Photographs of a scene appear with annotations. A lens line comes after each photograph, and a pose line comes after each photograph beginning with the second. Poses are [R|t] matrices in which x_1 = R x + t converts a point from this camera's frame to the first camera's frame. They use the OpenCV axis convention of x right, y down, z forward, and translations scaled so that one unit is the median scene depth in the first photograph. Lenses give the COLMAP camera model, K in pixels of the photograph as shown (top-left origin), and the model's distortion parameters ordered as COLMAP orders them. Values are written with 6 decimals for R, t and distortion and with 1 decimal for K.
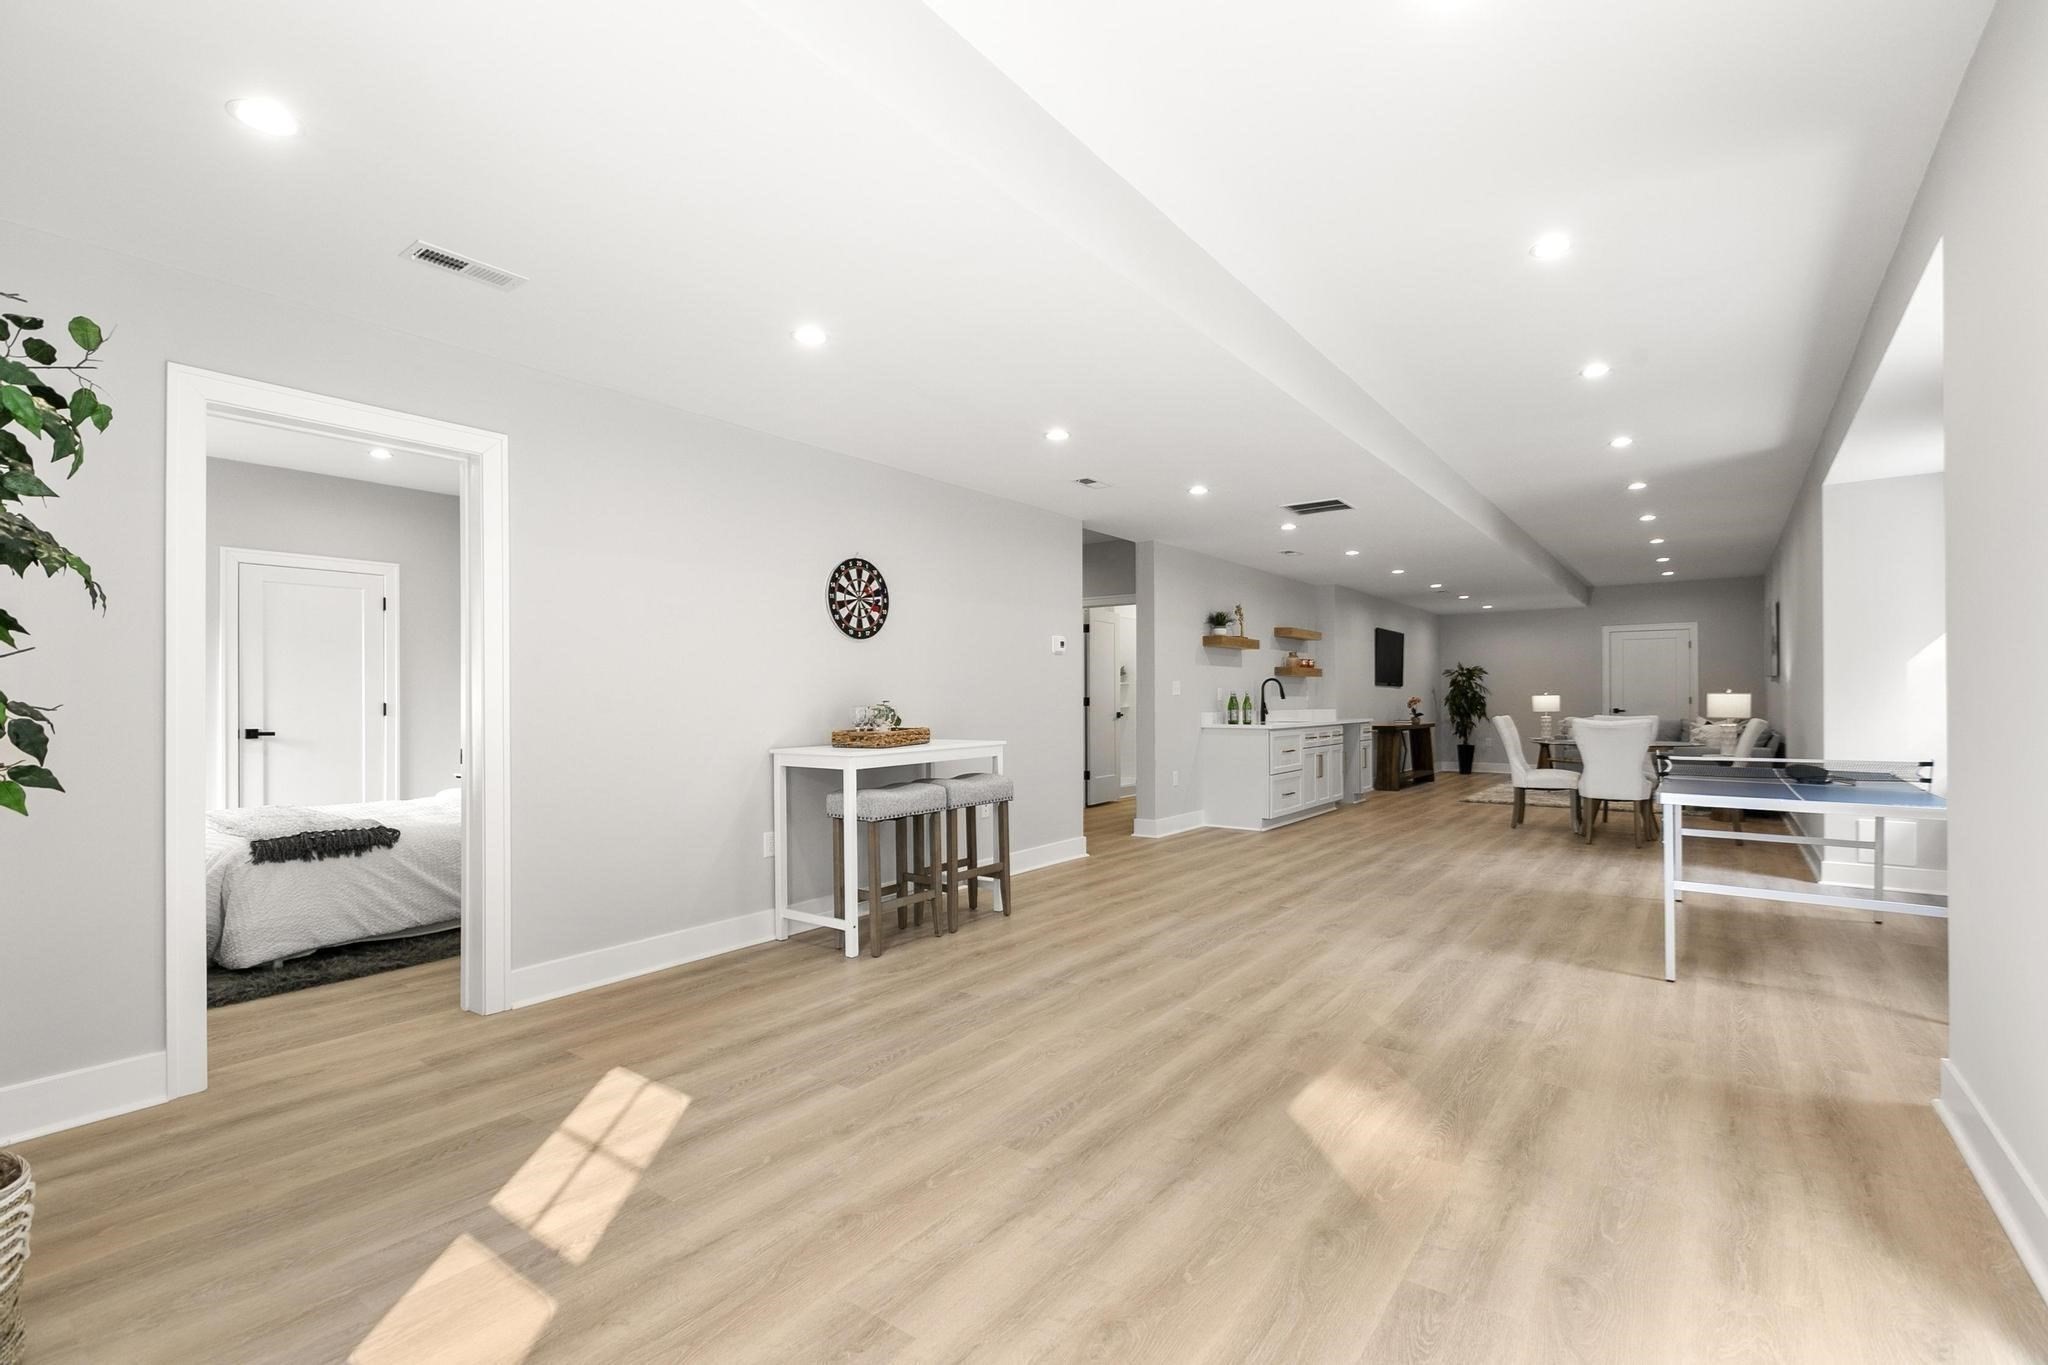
lens RADIAL K [[918.1, 0, 1041.4], [0, 918.1, 690.8], [0, 0, 1]] dist [0.003627, 0.000546]
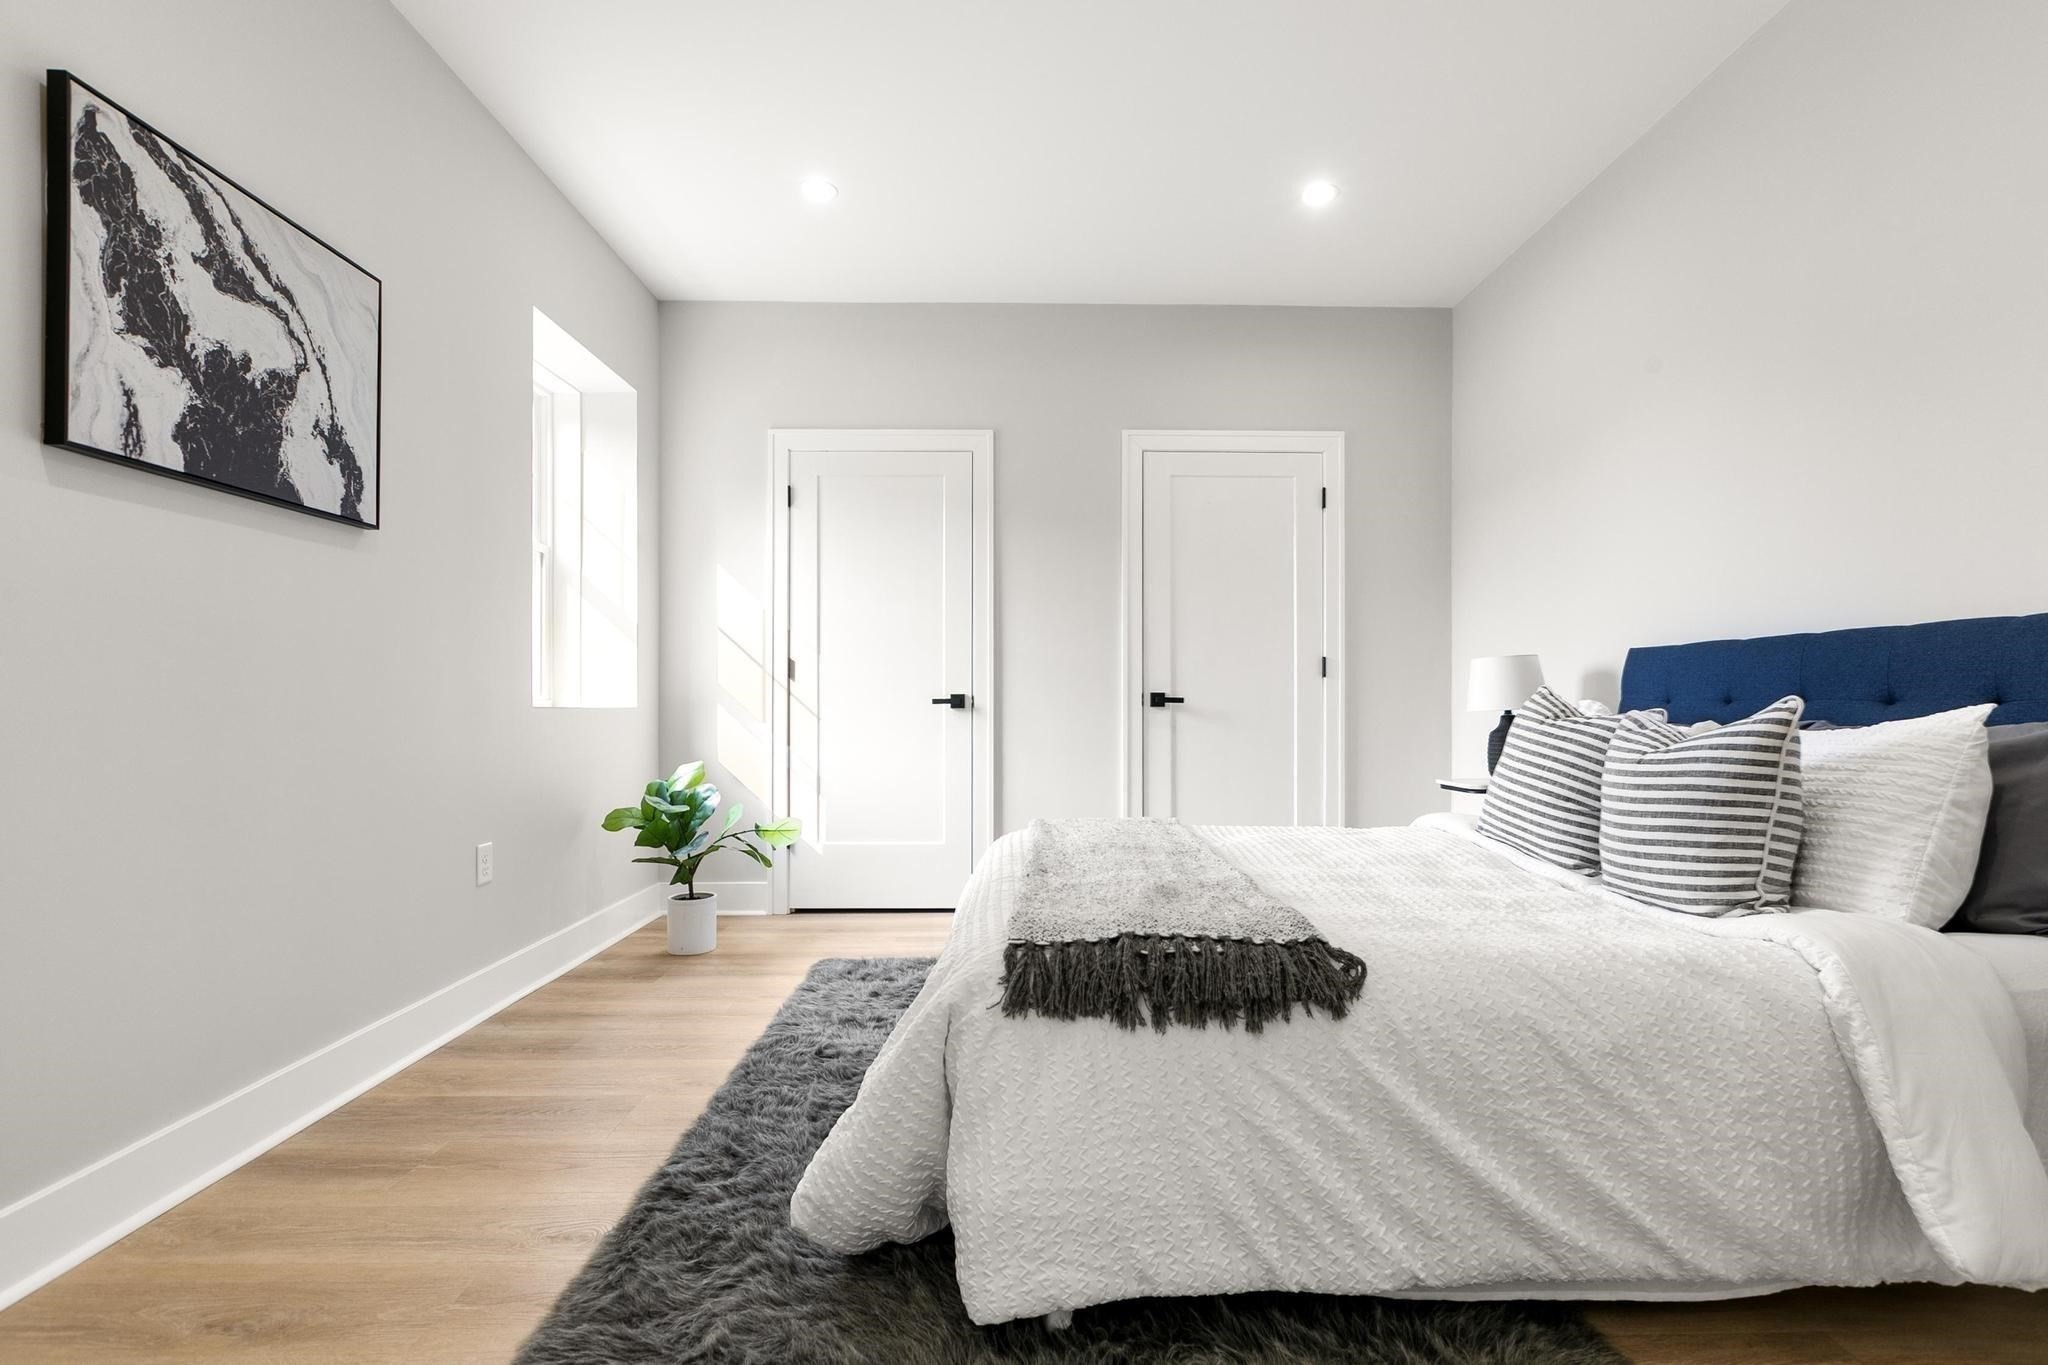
lens RADIAL K [[918.1, 0, 1032.0], [0, 918.1, 692.0], [0, 0, 1]] dist [0.003627, 0.000546]
pose [[0.599911, -0.001609, -0.800065, -0.525892], [-0.001943, 0.999992, -0.003468, 0.062012], [0.800064, 0.003635, 0.599903, 0.736323]]
